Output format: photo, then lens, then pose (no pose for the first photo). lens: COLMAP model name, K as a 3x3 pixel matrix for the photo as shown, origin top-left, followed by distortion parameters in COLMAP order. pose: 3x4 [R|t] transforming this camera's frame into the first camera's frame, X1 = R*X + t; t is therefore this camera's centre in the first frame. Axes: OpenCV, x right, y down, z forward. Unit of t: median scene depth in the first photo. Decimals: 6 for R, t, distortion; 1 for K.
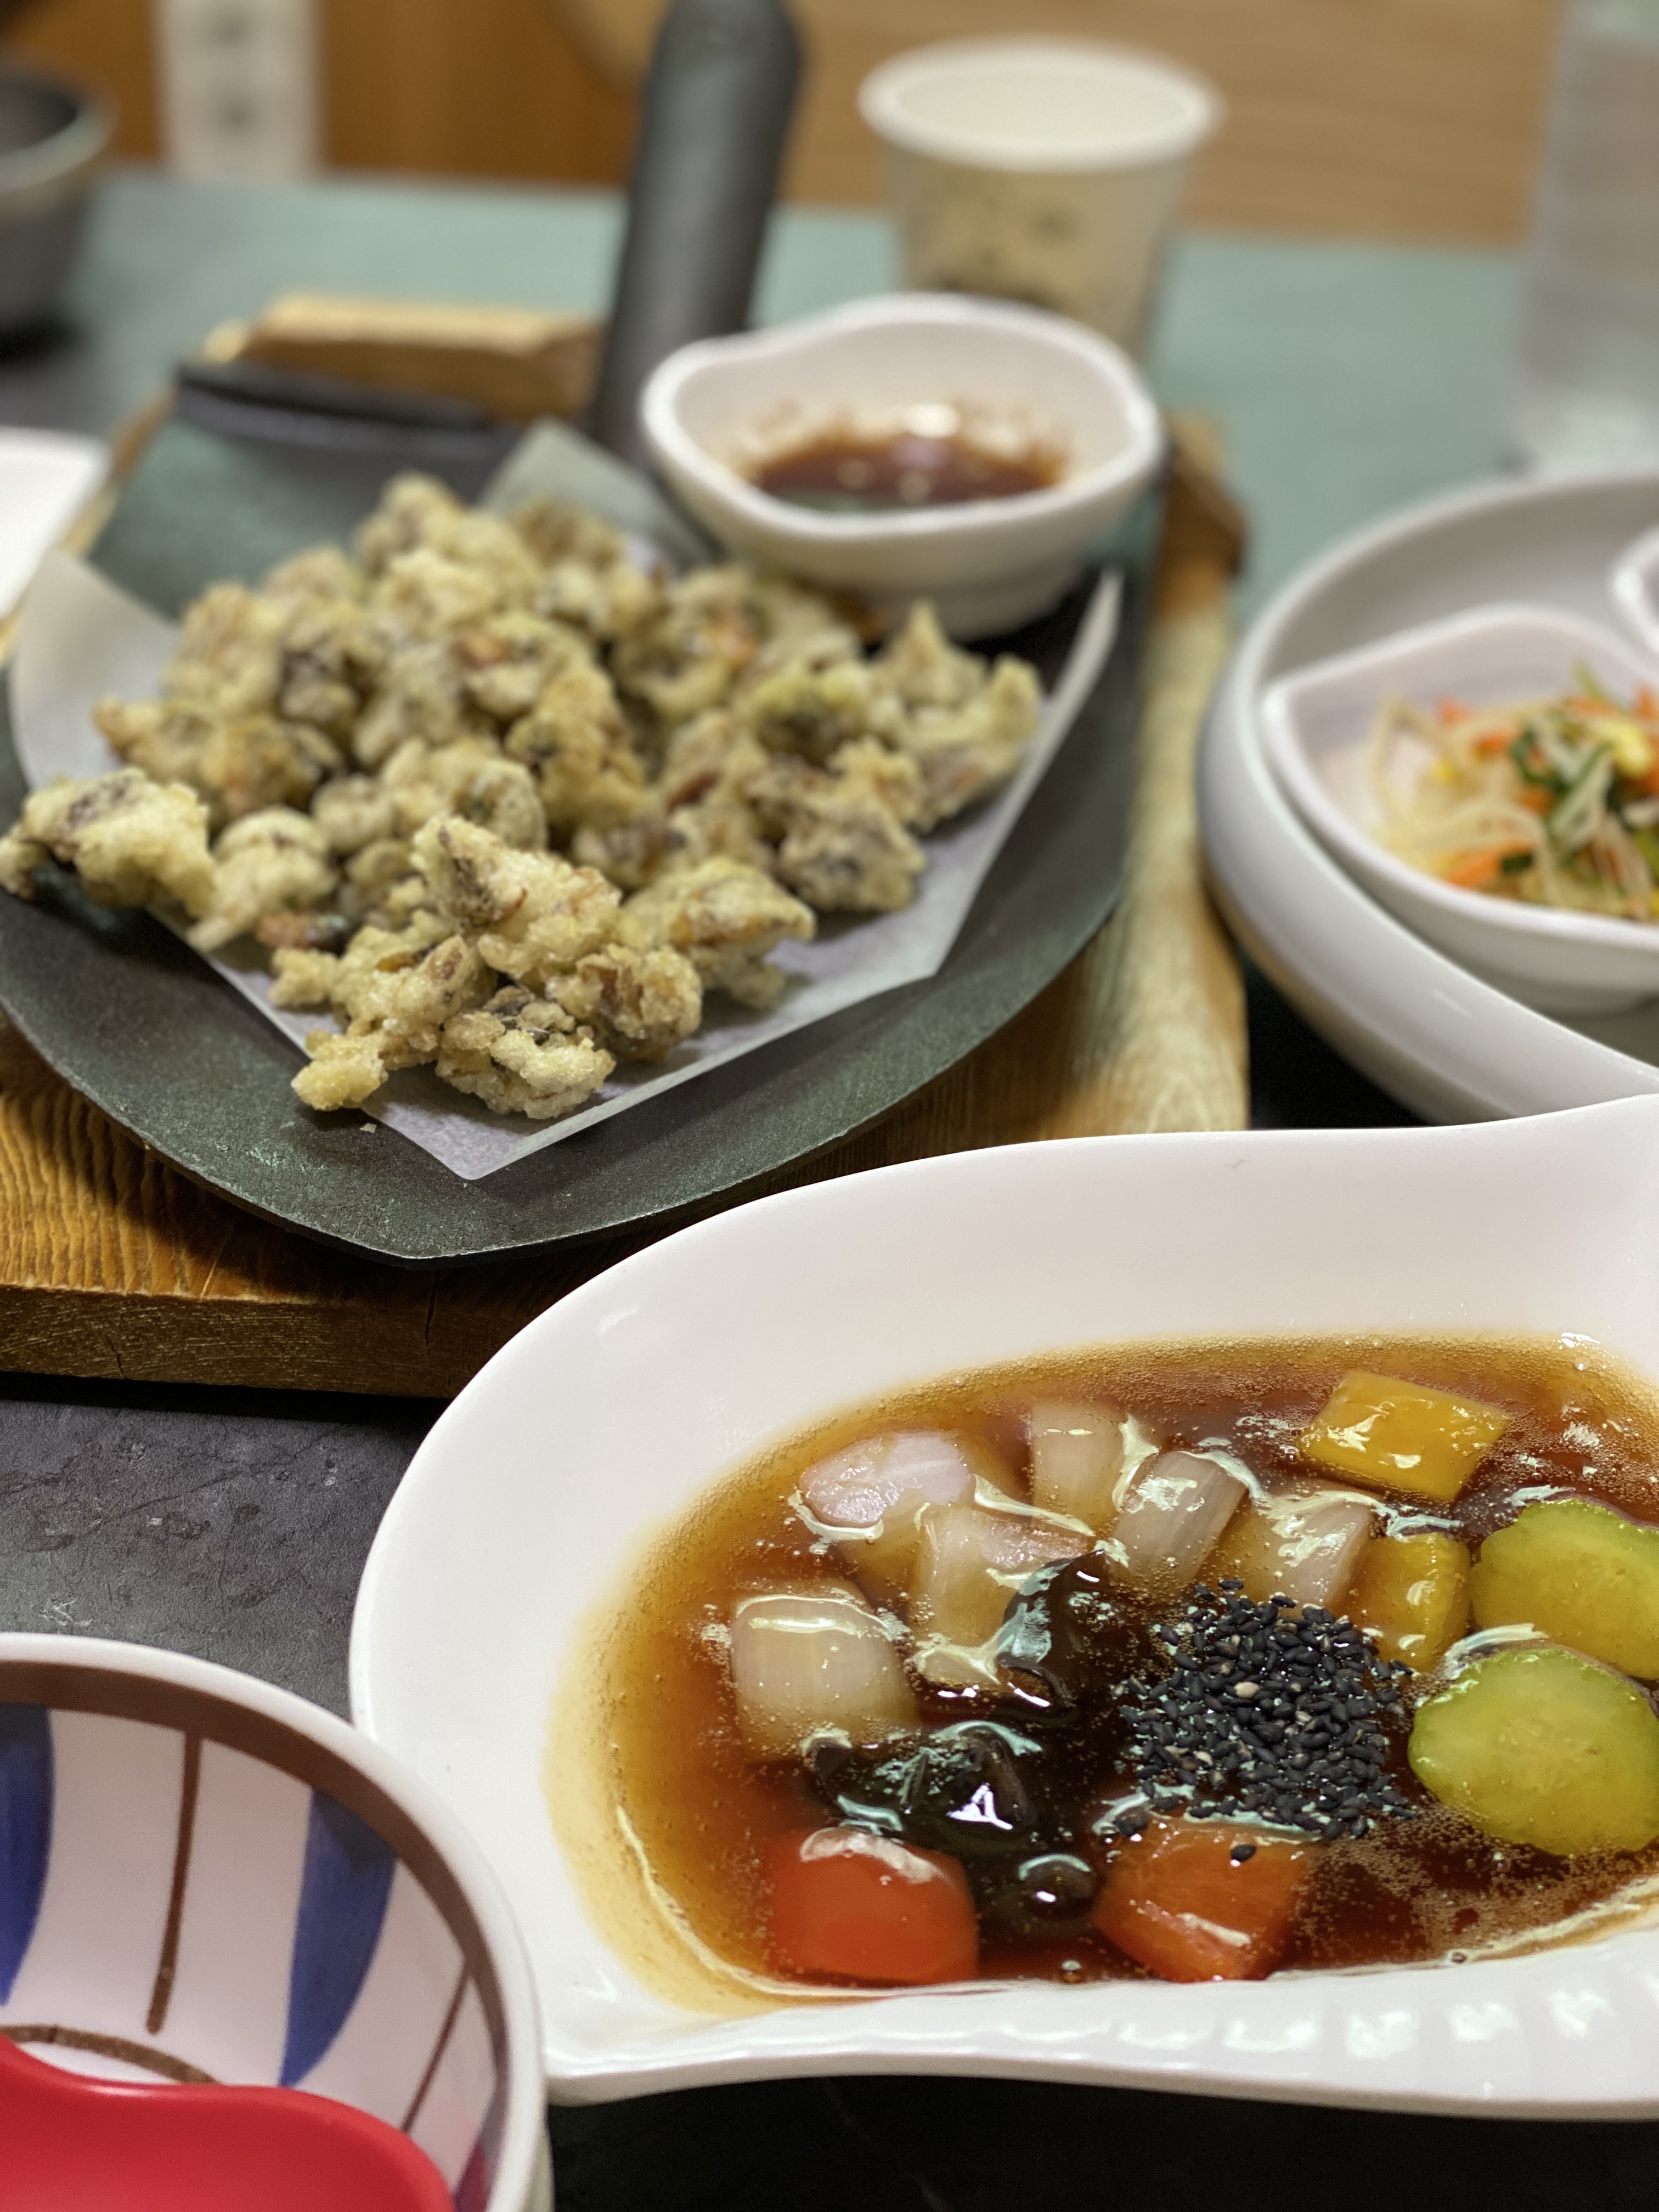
lens RADIAL K [[3343.8, 0, 838.7], [0, 3343.8, 1101.7], [0, 0, 1]] dist [0.078921, 0.000000]
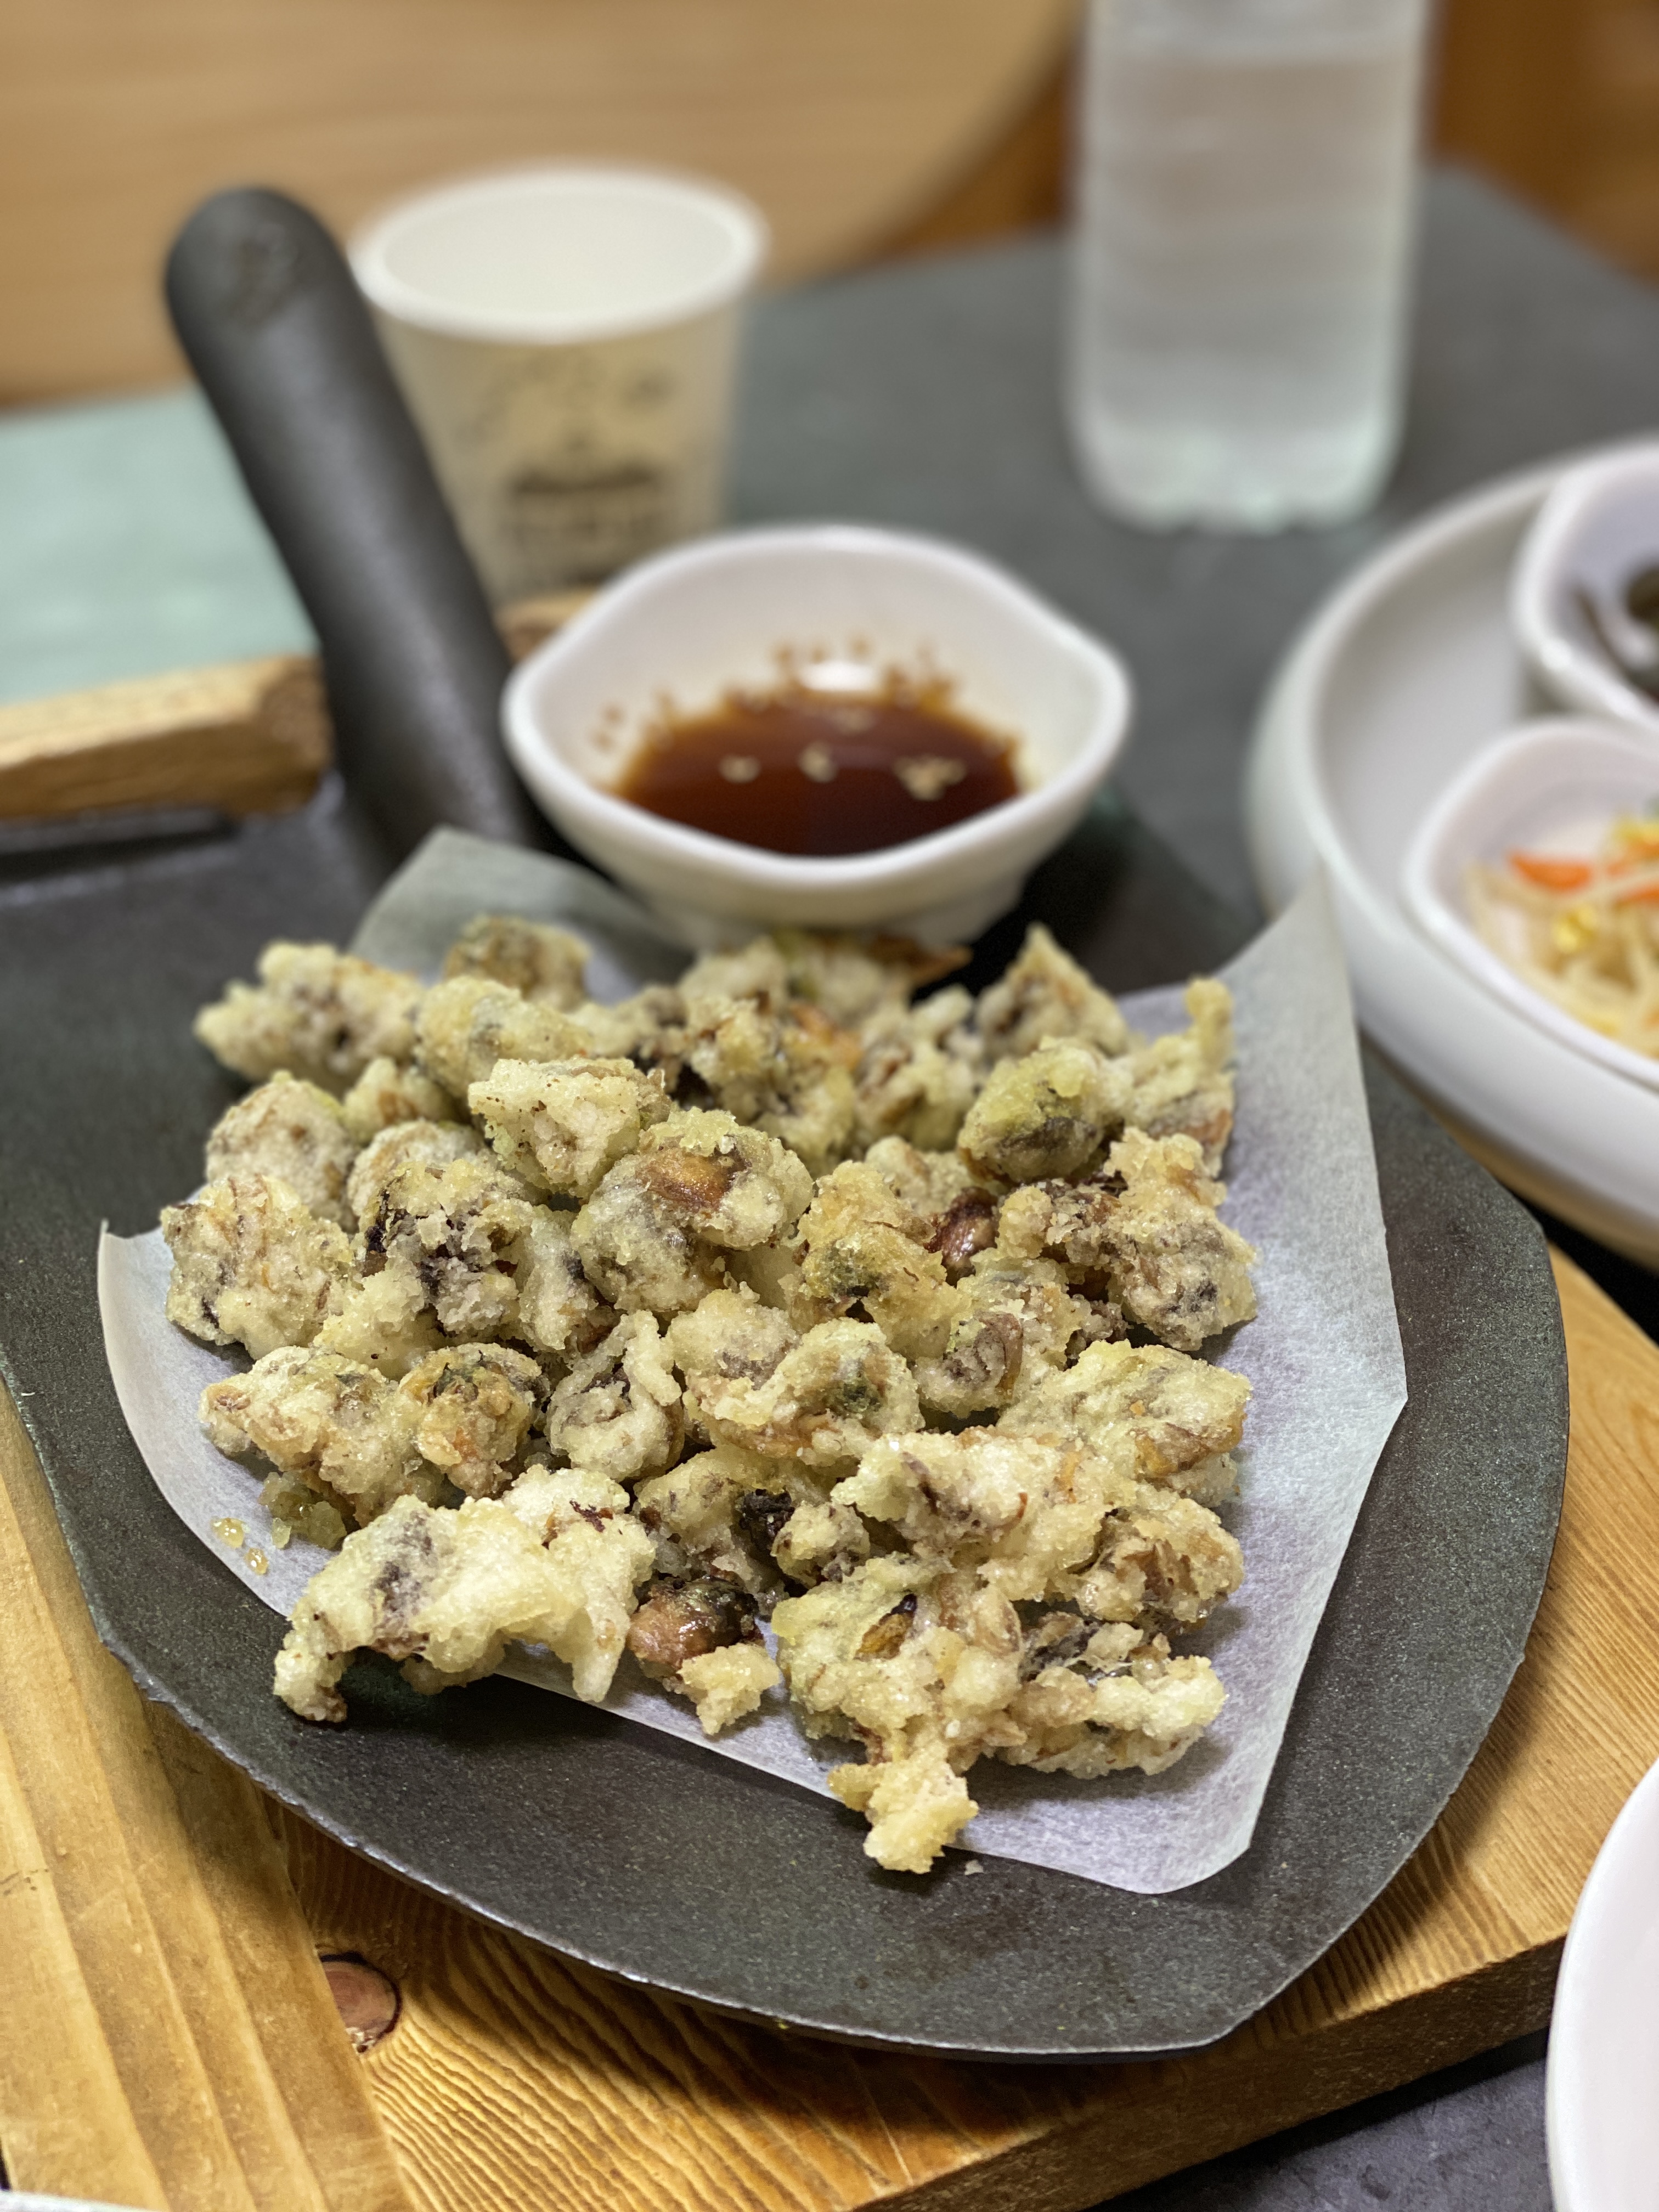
lens RADIAL K [[3343.8, 0, 825.3], [0, 3343.8, 1111.8], [0, 0, 1]] dist [0.078921, 0.000000]
pose [[0.886198, -0.309564, 0.344707, -0.374352], [0.295153, 0.950716, 0.094991, -0.234735], [-0.357124, 0.017560, 0.933892, 0.289654]]
